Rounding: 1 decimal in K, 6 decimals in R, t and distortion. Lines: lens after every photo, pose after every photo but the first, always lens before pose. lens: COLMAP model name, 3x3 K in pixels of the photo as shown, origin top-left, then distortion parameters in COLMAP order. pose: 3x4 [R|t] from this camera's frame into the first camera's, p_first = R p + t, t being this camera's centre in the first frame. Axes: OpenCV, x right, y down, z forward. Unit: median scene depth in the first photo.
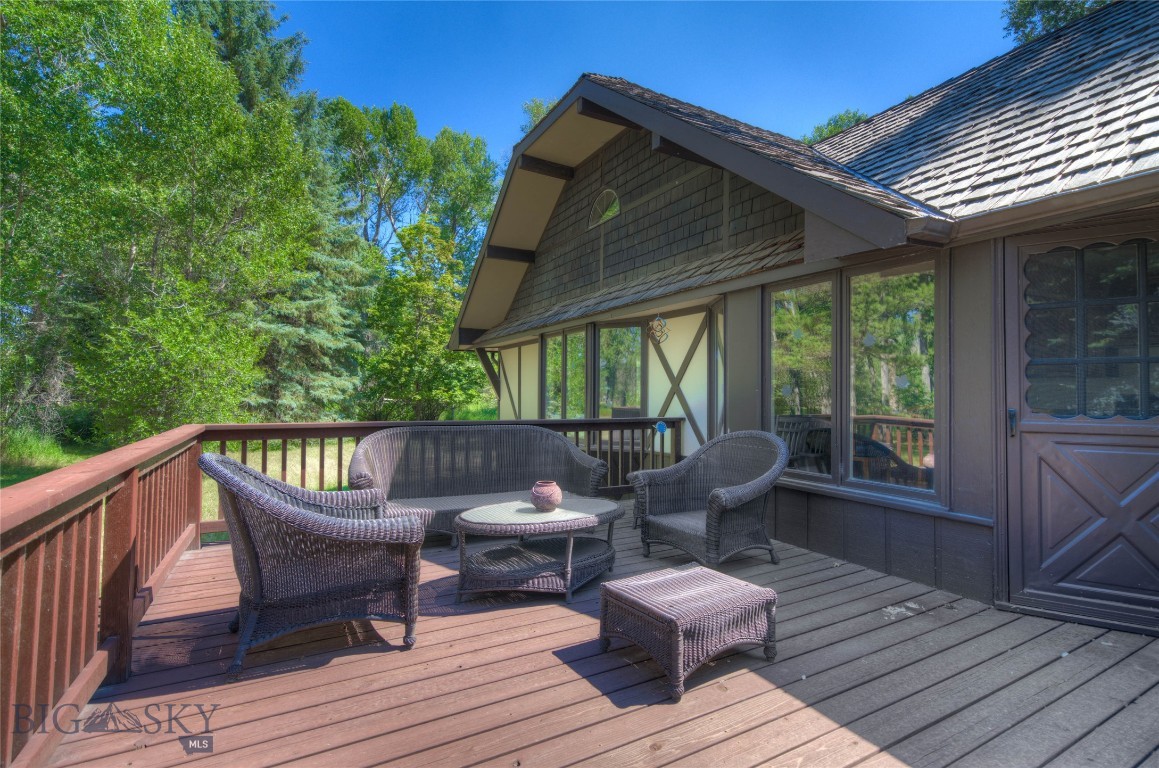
lens RADIAL K [[534.5, 0, 579.5], [0, 534.5, 384.0], [0, 0, 1]] dist [-0.000746, -0.000162]
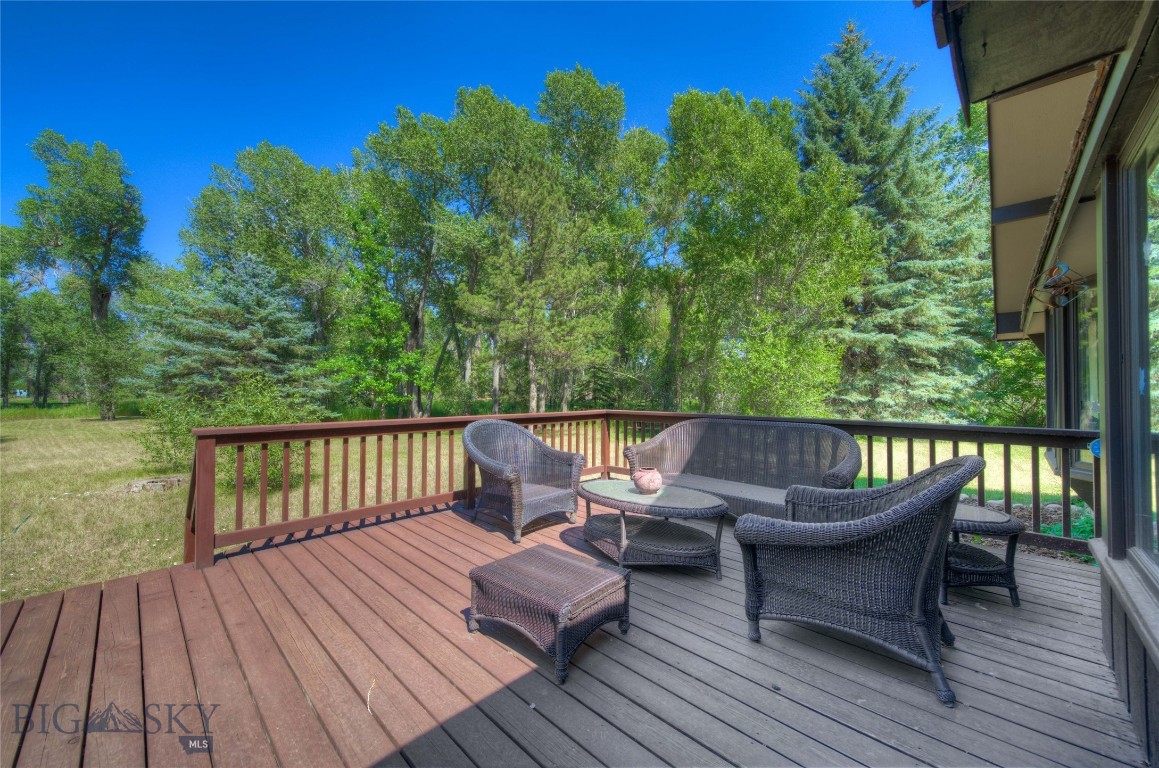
lens RADIAL K [[434.4, 0, 579.5], [0, 434.4, 384.0], [0, 0, 1]] dist [-0.000863, -0.000028]
pose [[0.291848, -0.020269, -0.956250, 0.140367], [0.017417, 0.999722, -0.015875, 0.002398], [0.956306, -0.012022, 0.292120, 0.105596]]
